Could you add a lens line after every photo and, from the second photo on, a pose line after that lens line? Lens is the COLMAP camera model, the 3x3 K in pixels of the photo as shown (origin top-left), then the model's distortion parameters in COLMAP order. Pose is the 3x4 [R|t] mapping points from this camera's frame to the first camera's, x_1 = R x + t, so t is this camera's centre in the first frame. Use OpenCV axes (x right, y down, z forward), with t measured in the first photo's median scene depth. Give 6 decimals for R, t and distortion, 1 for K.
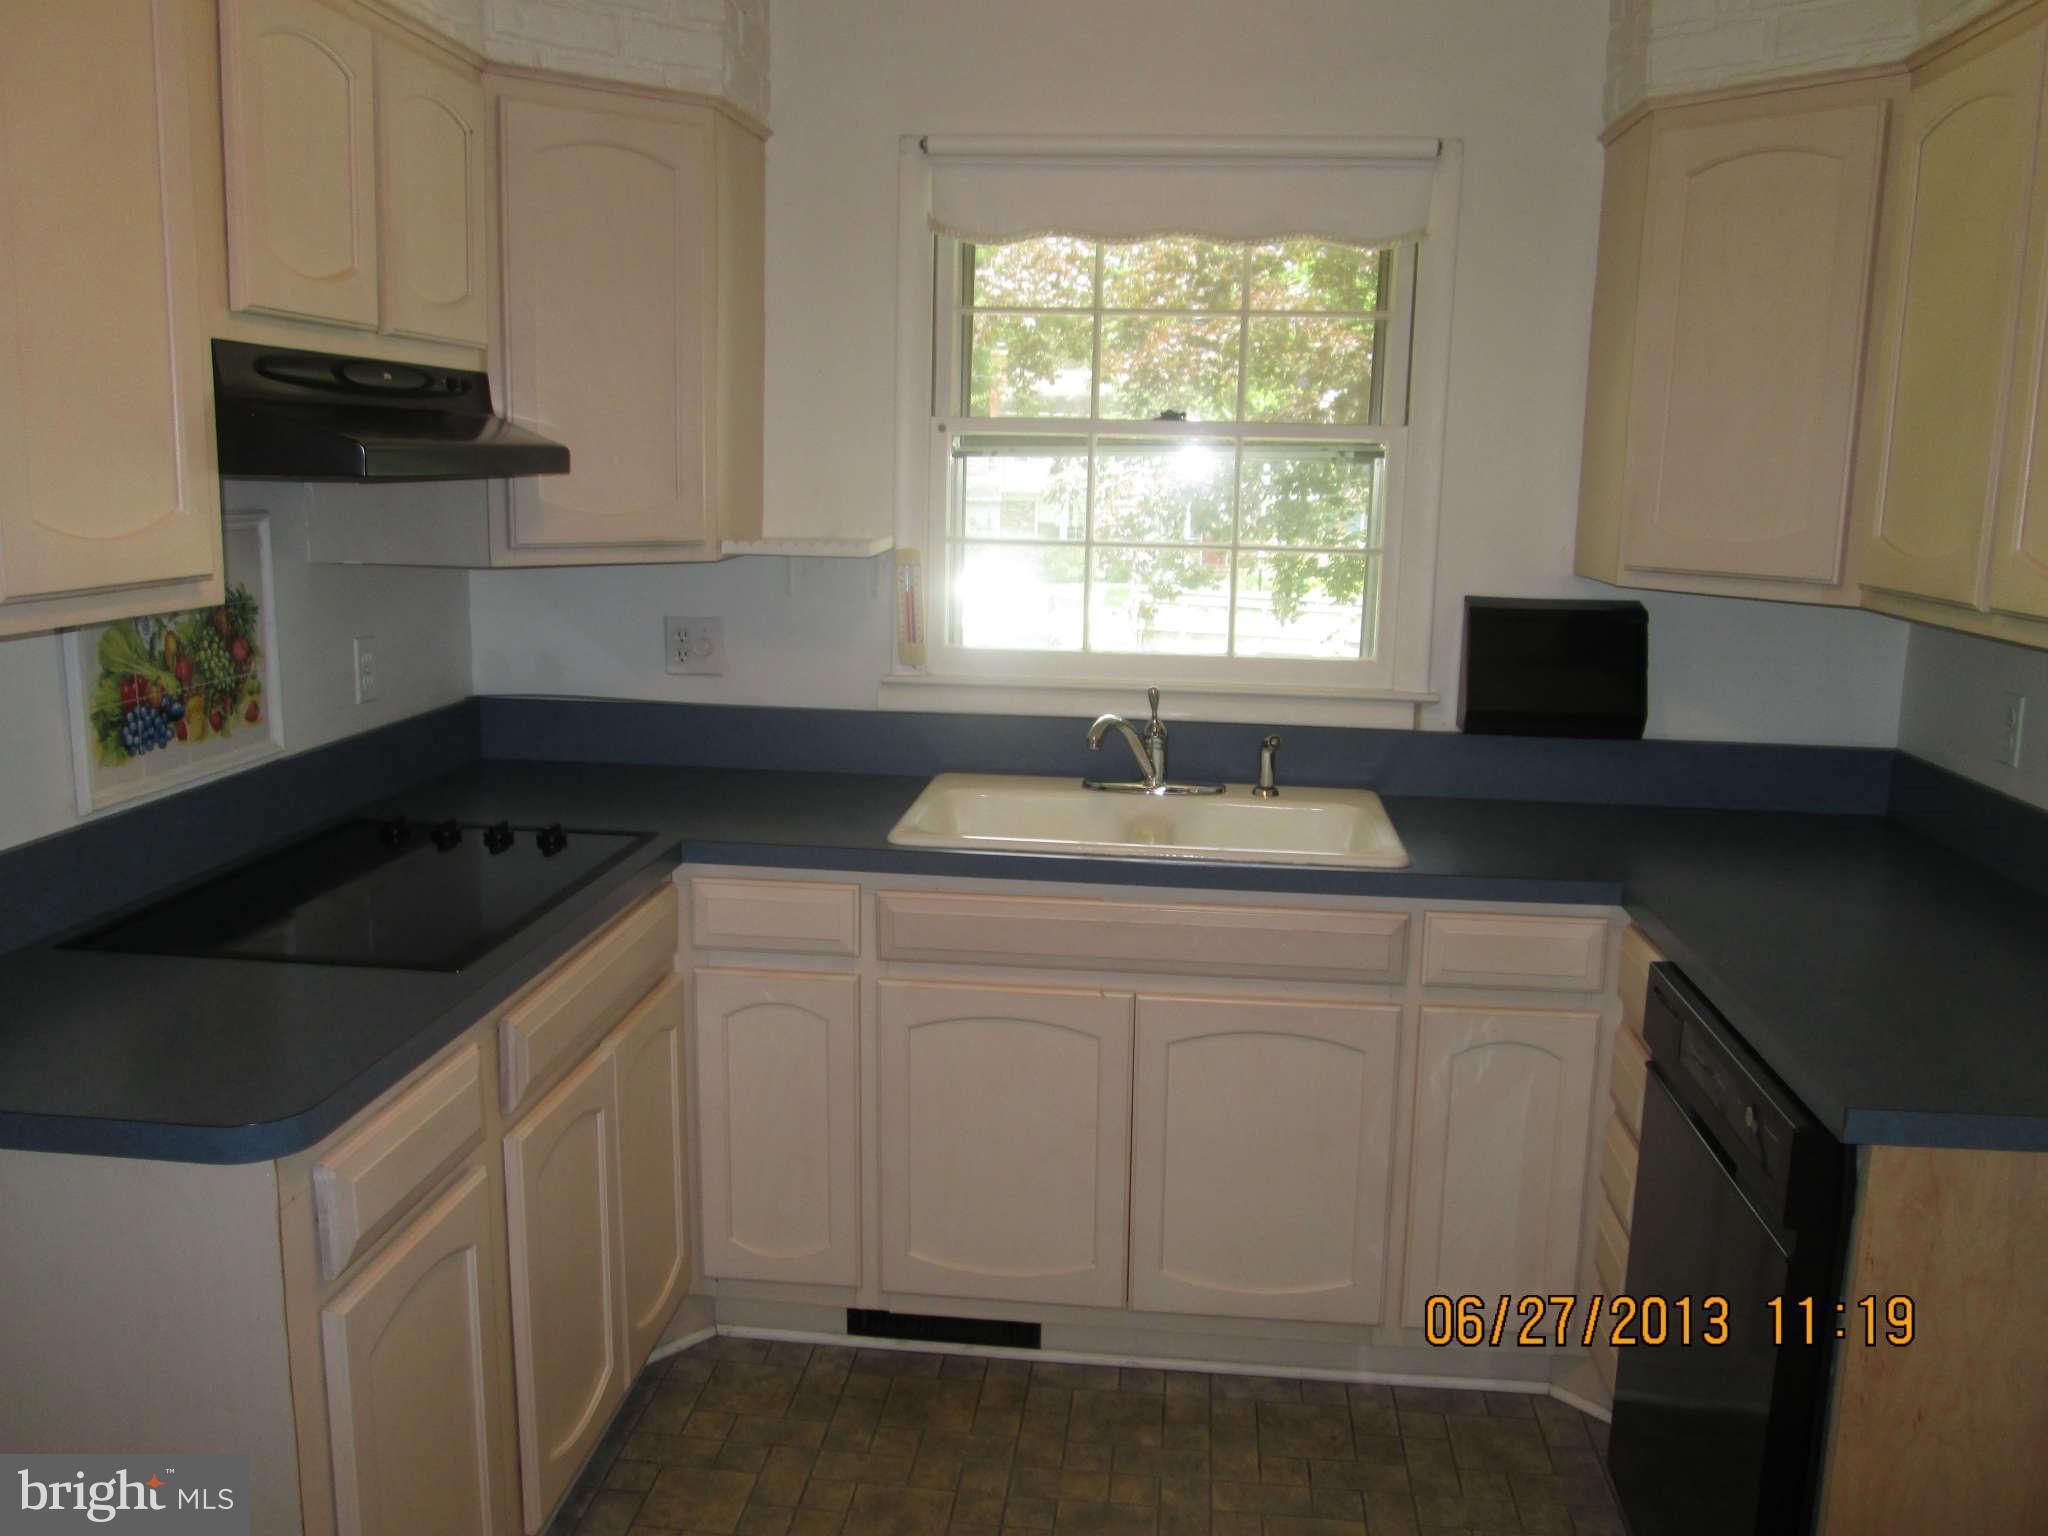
lens RADIAL K [[1669.2, 0, 1018.3], [0, 1669.2, 763.9], [0, 0, 1]] dist [-0.037791, 0.004089]
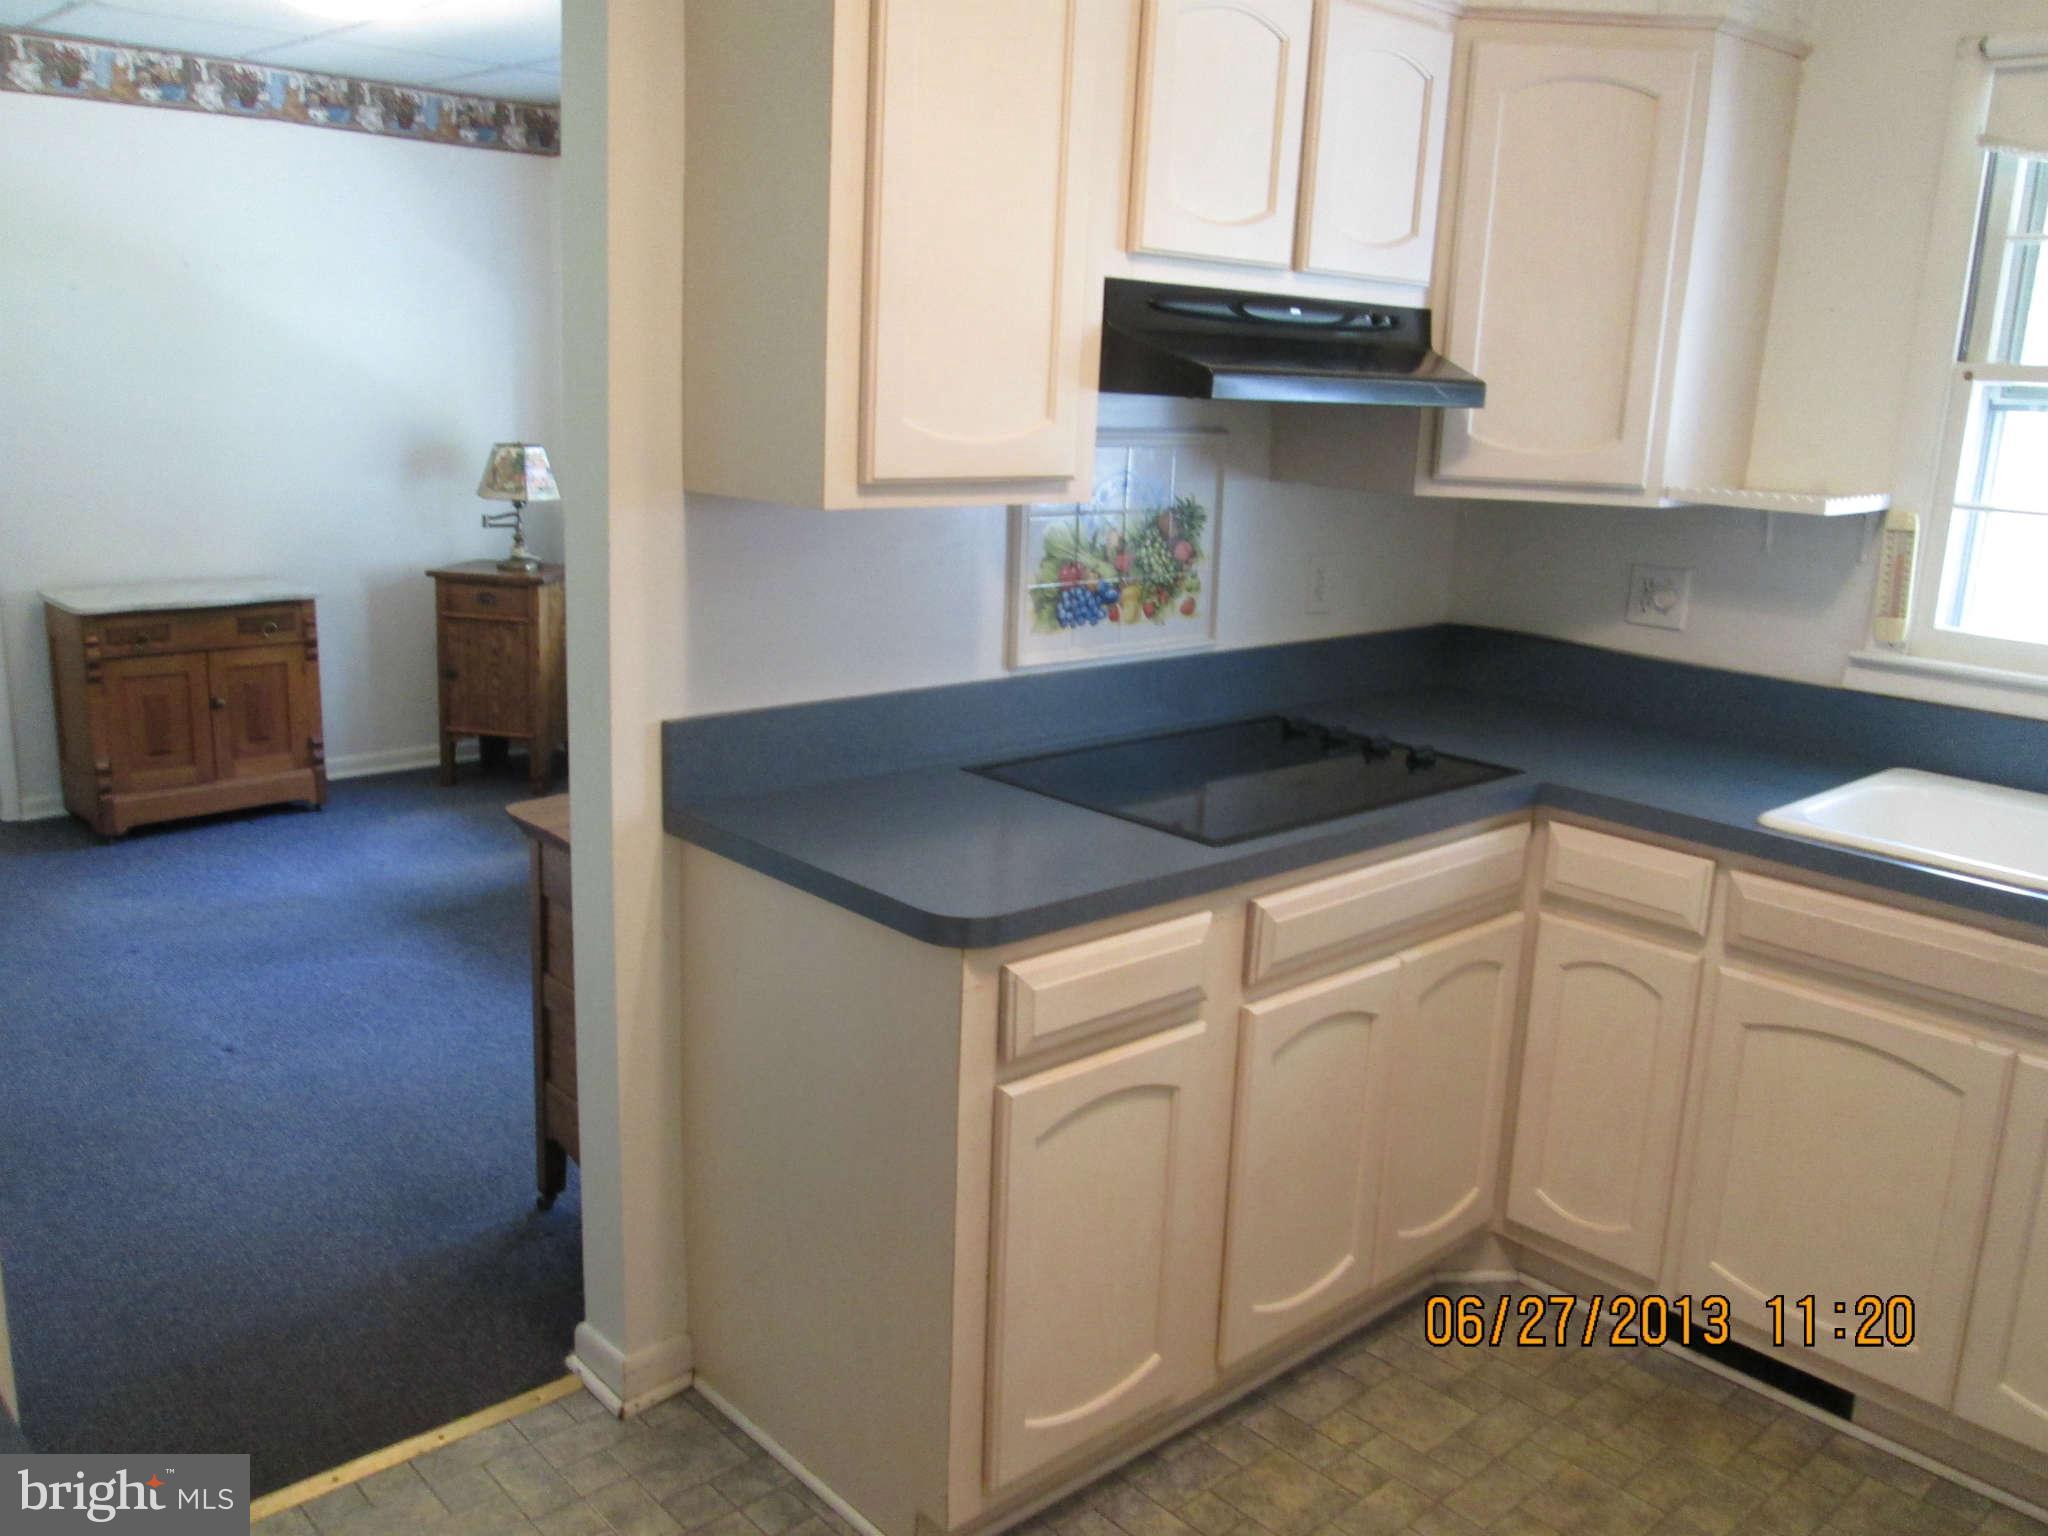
lens RADIAL K [[1669.2, 0, 1017.7], [0, 1669.2, 770.6], [0, 0, 1]] dist [-0.037791, 0.004089]
pose [[0.758252, 0.167644, -0.630039, 0.202182], [-0.144215, 0.985565, 0.088682, -0.005077], [0.635811, 0.023618, 0.771483, 0.038651]]
